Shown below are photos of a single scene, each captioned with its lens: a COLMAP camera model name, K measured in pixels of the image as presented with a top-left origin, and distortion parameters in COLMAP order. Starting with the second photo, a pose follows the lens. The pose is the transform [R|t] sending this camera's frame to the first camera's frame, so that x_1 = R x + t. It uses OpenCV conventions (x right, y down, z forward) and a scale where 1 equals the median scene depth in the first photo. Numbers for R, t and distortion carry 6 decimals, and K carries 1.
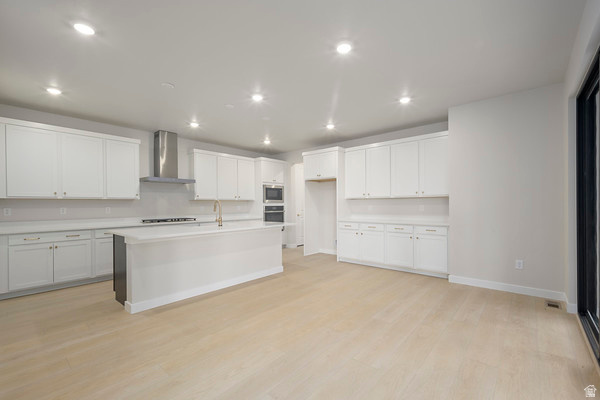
lens RADIAL K [[264.8, 0, 300.0], [0, 264.8, 200.0], [0, 0, 1]] dist [-0.000680, -0.000026]
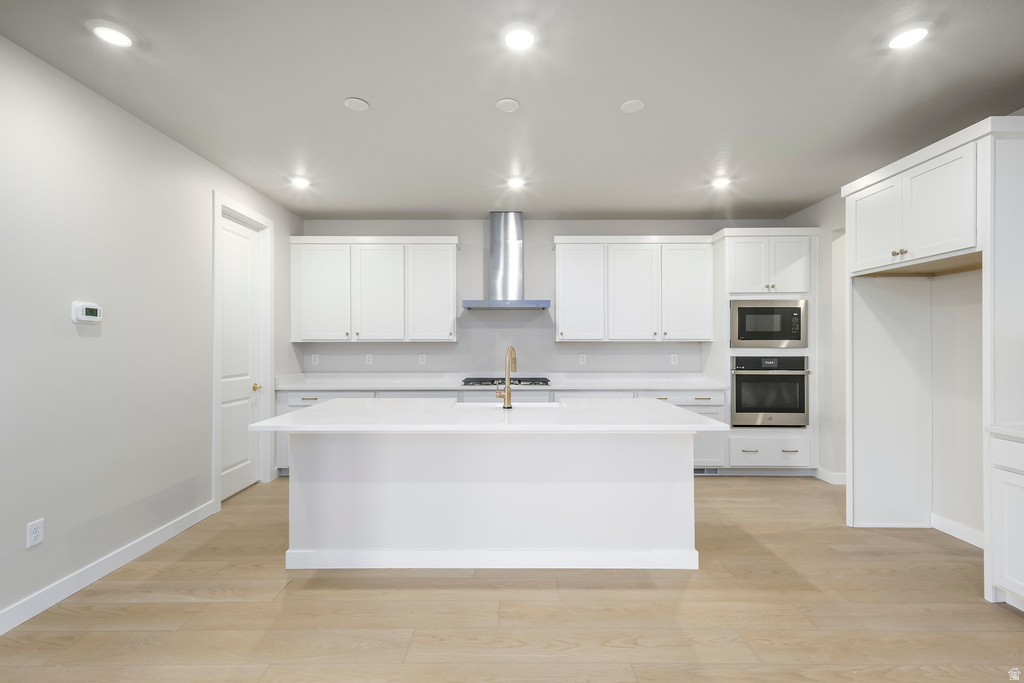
lens RADIAL K [[448.0, 0, 497.5], [0, 448.0, 341.0], [0, 0, 1]] dist [-0.000567, -0.000076]
pose [[0.653405, -0.002406, -0.757005, 0.150319], [0.009359, 0.999944, 0.004901, -0.006930], [0.756951, -0.010287, 0.653391, 0.381446]]
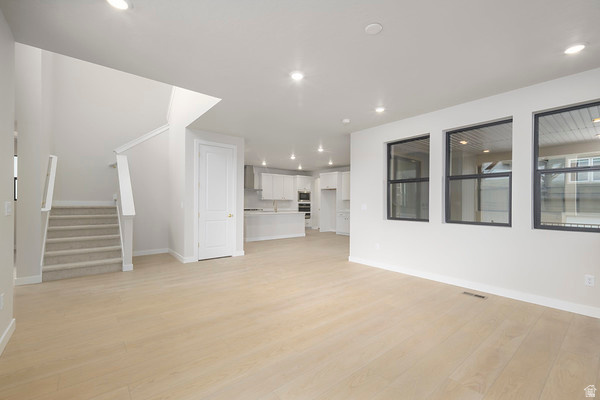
lens RADIAL K [[264.8, 0, 300.0], [0, 264.8, 200.0], [0, 0, 1]] dist [-0.000680, -0.000026]
pose [[0.986969, 0.011281, -0.160515, 0.177077], [-0.010349, 0.999924, 0.006644, -0.013750], [0.160578, -0.004896, 0.987011, -0.824005]]
